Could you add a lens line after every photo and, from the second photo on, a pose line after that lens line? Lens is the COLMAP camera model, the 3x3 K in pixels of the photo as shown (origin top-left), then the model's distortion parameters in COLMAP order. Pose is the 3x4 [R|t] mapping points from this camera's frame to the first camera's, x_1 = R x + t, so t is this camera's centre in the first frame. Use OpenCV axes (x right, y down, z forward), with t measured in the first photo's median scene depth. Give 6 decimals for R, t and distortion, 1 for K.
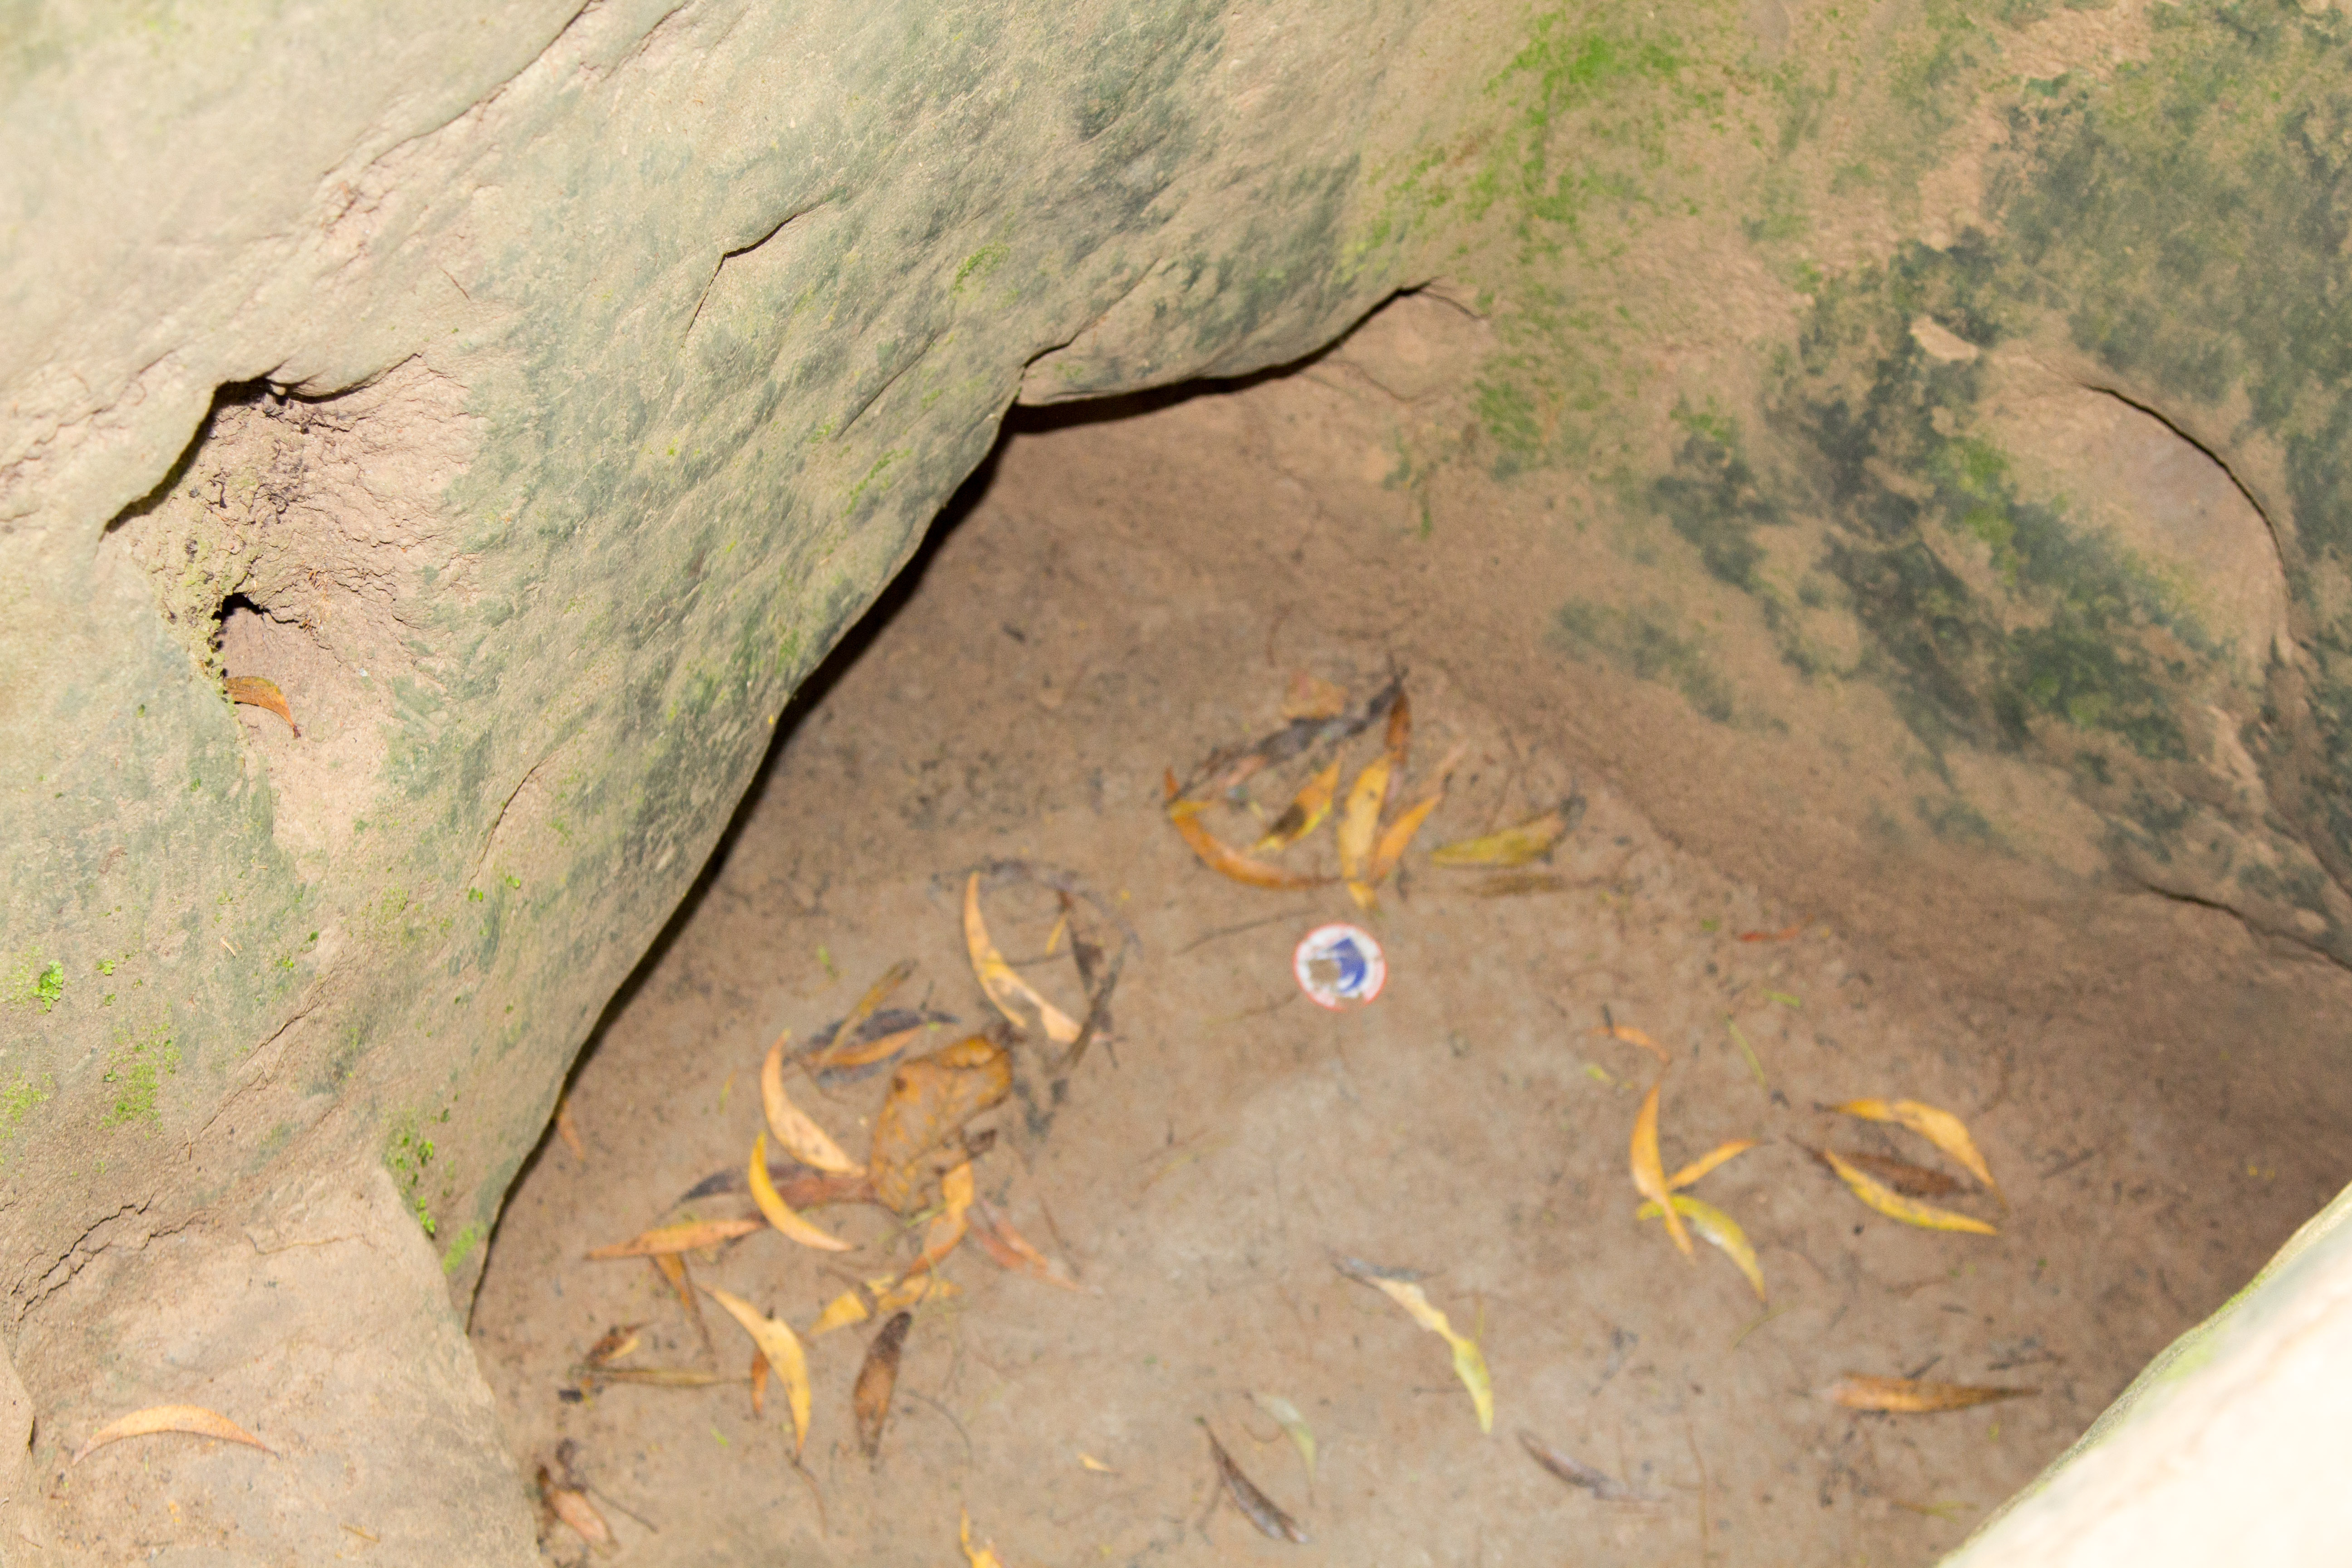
lens RADIAL K [[5304.4, 0, 1176.9], [0, 5304.4, 787.7], [0, 0, 1]] dist [0.144645, 0.000000]
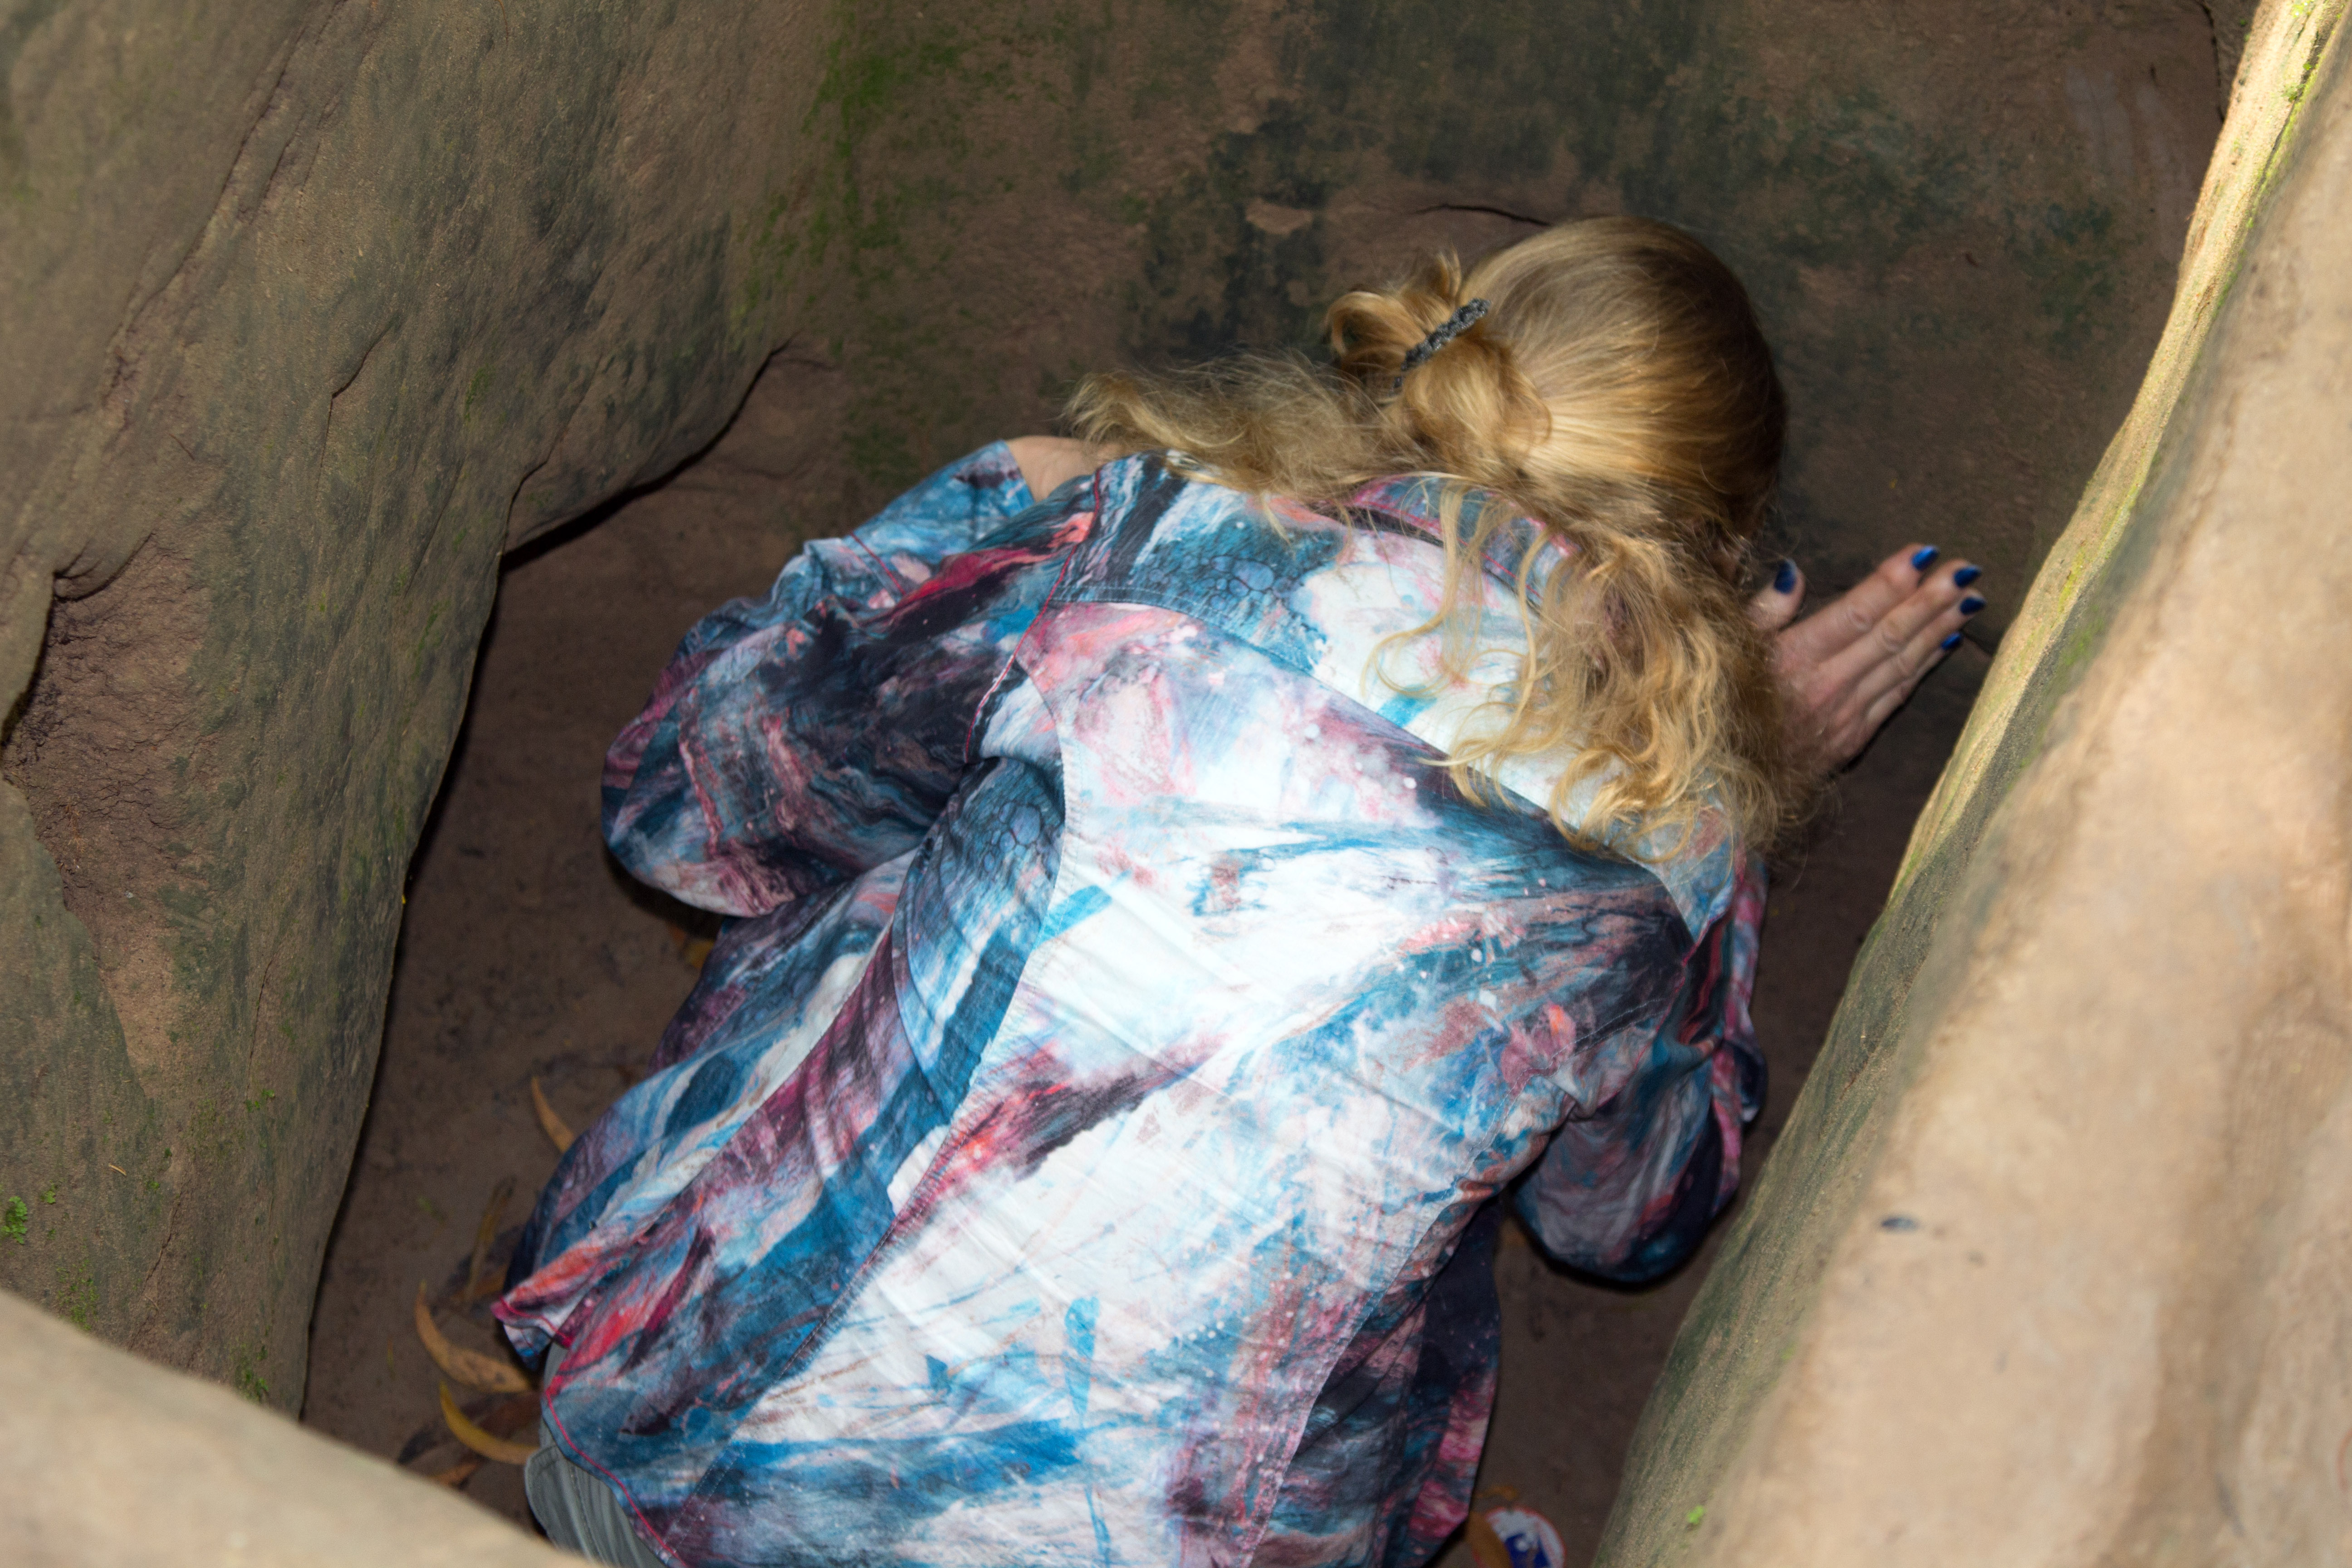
lens RADIAL K [[6170.1, 0, 1174.5], [0, 6170.1, 781.2], [0, 0, 1]] dist [0.247981, 0.000000]
pose [[0.913917, -0.344943, 0.213939, -0.187711], [0.363509, 0.930066, -0.053271, 0.083502], [-0.180601, 0.126454, 0.975394, -0.197723]]
